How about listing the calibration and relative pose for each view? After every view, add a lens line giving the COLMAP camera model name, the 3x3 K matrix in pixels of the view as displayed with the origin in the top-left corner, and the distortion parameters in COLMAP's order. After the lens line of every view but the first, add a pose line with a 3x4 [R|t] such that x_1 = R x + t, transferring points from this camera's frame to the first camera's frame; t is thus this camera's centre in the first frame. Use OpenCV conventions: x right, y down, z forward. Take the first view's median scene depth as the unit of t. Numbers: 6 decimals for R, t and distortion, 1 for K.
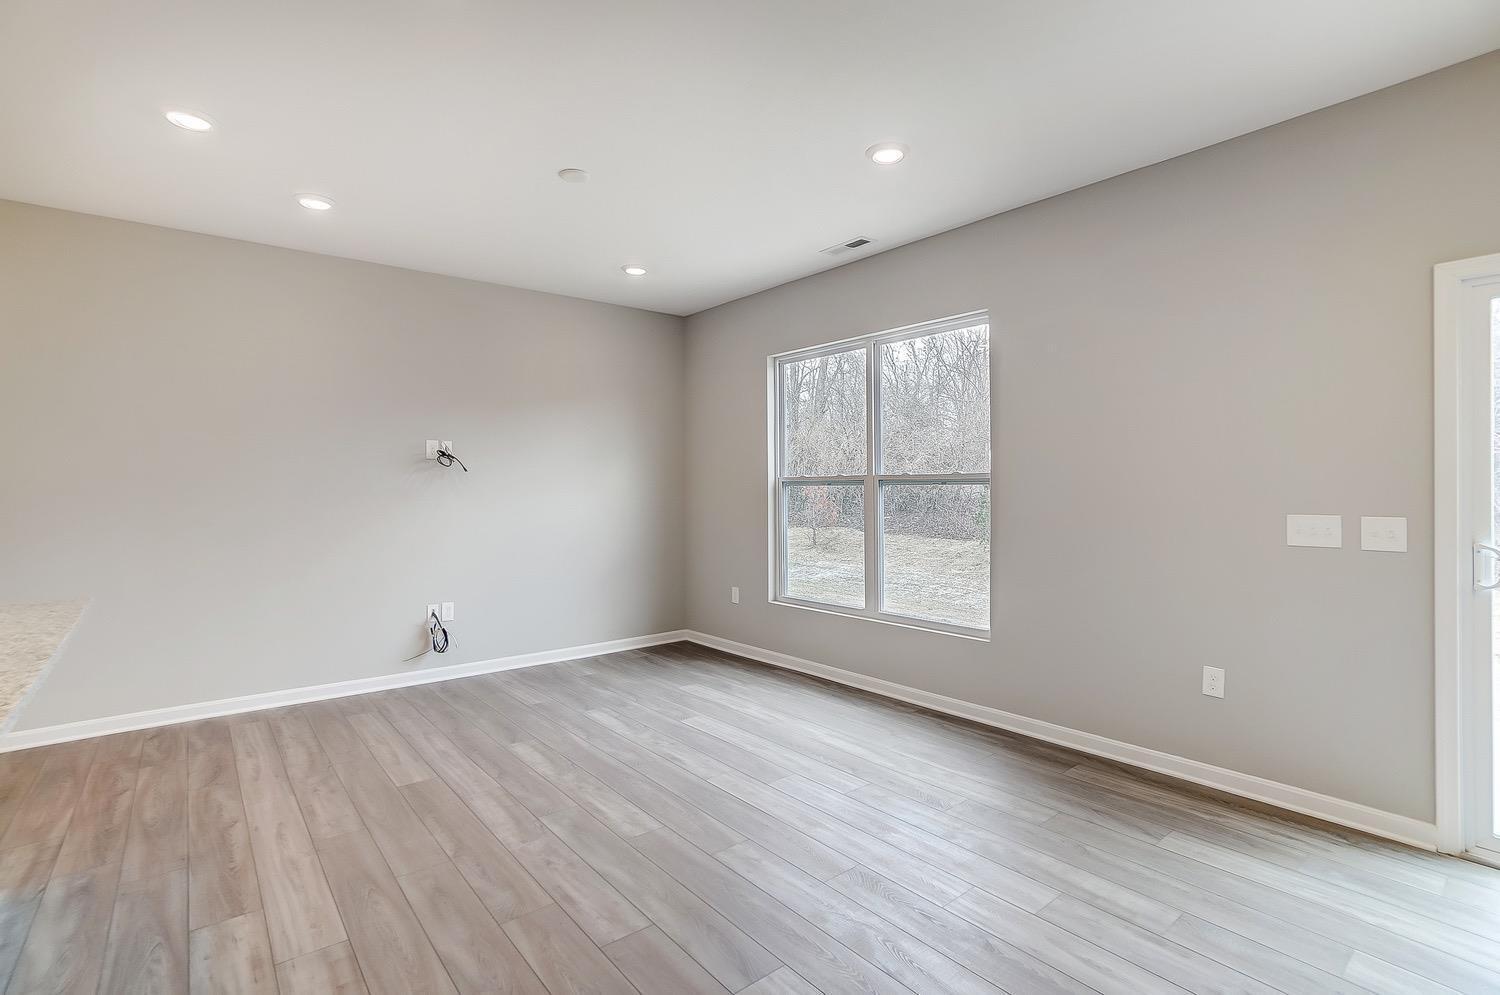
lens RADIAL K [[706.3, 0, 738.6], [0, 706.3, 487.3], [0, 0, 1]] dist [-0.051613, 0.021824]
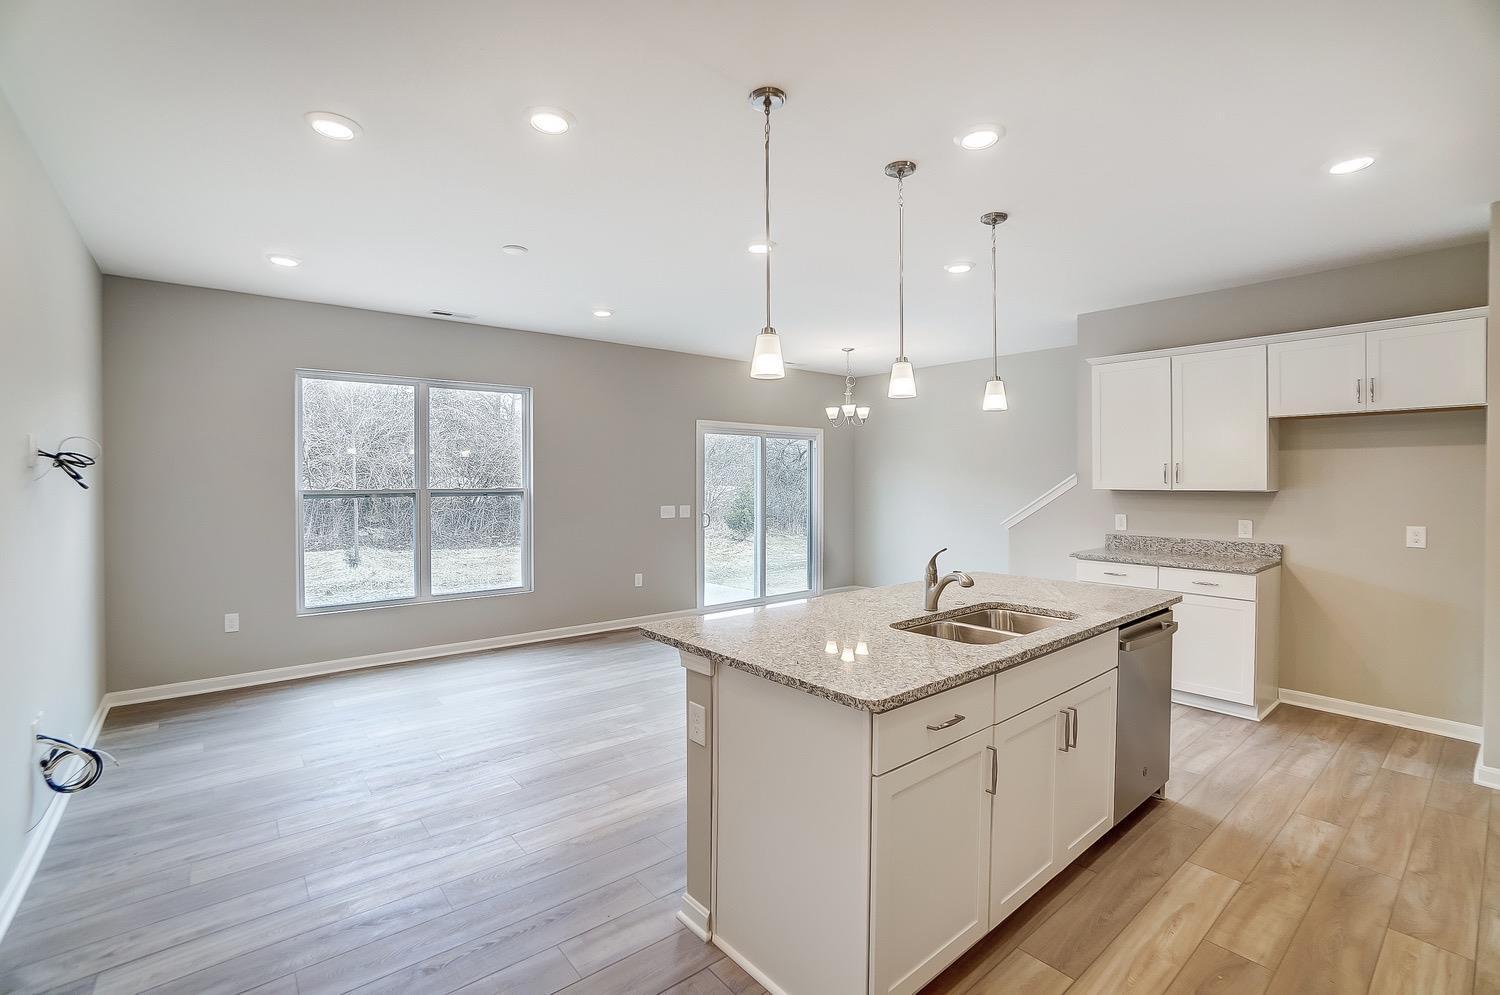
lens RADIAL K [[664.0, 0, 743.1], [0, 664.0, 490.0], [0, 0, 1]] dist [-0.060863, 0.020016]
pose [[-0.008836, -0.011282, 0.999897, -1.304888], [0.000282, 0.999936, 0.011285, -0.037013], [-0.999961, 0.000381, -0.008832, 0.579705]]
